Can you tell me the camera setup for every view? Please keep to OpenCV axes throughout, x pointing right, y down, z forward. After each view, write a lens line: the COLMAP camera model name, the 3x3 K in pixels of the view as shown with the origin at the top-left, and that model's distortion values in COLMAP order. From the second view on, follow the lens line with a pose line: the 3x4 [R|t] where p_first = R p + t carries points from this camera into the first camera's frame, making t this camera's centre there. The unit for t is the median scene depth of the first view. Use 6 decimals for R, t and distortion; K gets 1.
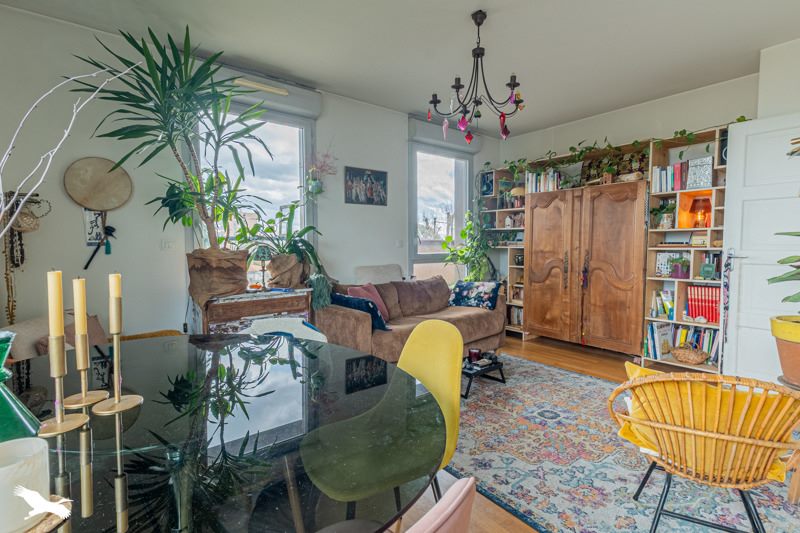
lens RADIAL K [[382.8, 0, 401.4], [0, 382.8, 263.7], [0, 0, 1]] dist [0.024354, 0.000035]
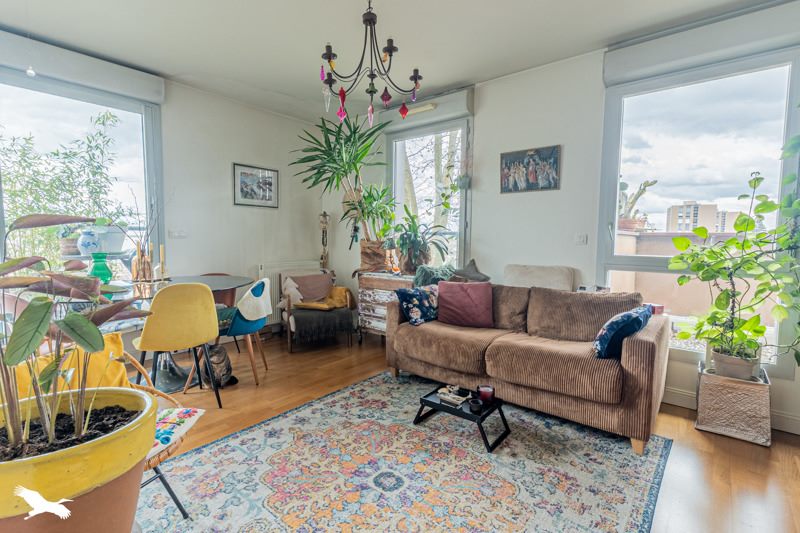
lens RADIAL K [[382.8, 0, 401.4], [0, 382.8, 263.7], [0, 0, 1]] dist [0.024354, 0.000035]
pose [[0.216706, 0.078417, -0.973082, 0.809689], [-0.063245, 0.995802, 0.066163, -0.042423], [0.974186, 0.047205, 0.220756, 0.657466]]
